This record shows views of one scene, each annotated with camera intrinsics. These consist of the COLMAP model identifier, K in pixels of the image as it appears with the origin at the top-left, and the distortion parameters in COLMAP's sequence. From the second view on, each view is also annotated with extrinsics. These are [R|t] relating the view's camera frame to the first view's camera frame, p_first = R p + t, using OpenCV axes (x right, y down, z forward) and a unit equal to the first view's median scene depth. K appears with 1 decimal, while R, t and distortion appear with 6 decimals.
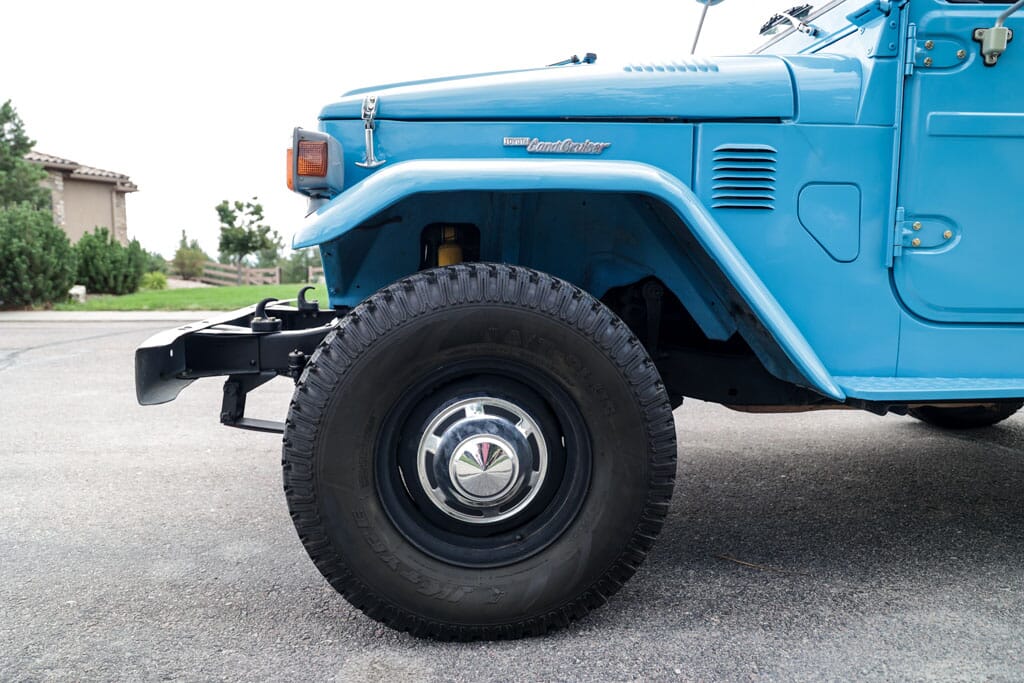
lens RADIAL K [[737.6, 0, 511.1], [0, 737.6, 319.3], [0, 0, 1]] dist [-0.057627, 0.051901]
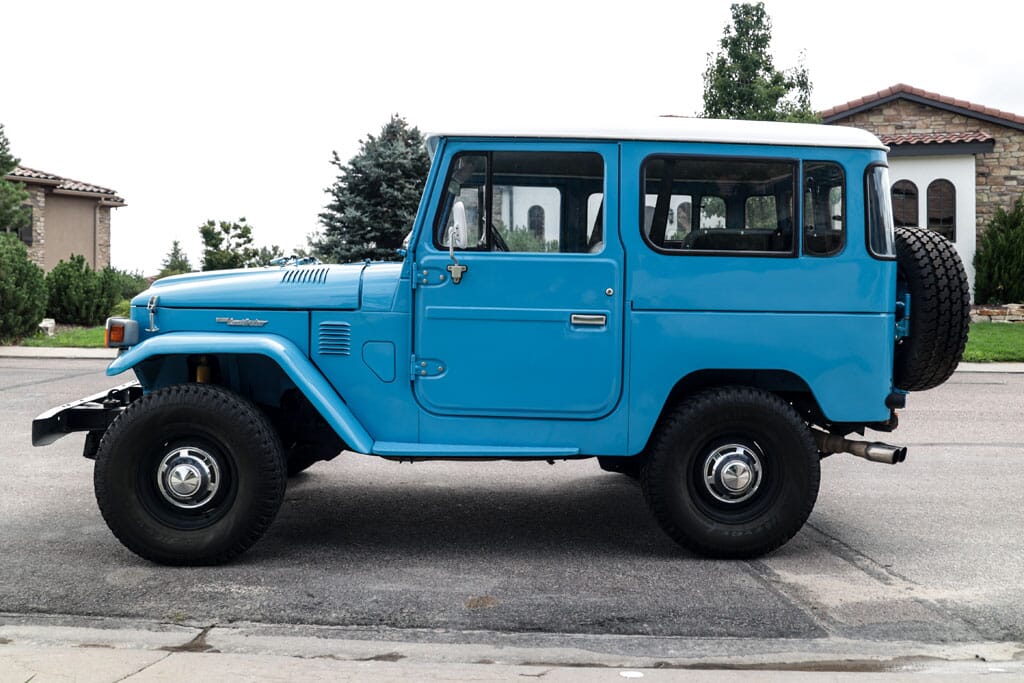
lens RADIAL K [[861.9, 0, 493.4], [0, 861.9, 263.3], [0, 0, 1]] dist [-0.014575, 0.004167]
pose [[0.997628, 0.011367, -0.067892, 0.093578], [-0.017946, 0.995114, -0.097088, -0.018369], [0.066457, 0.098076, 0.992958, -0.136905]]
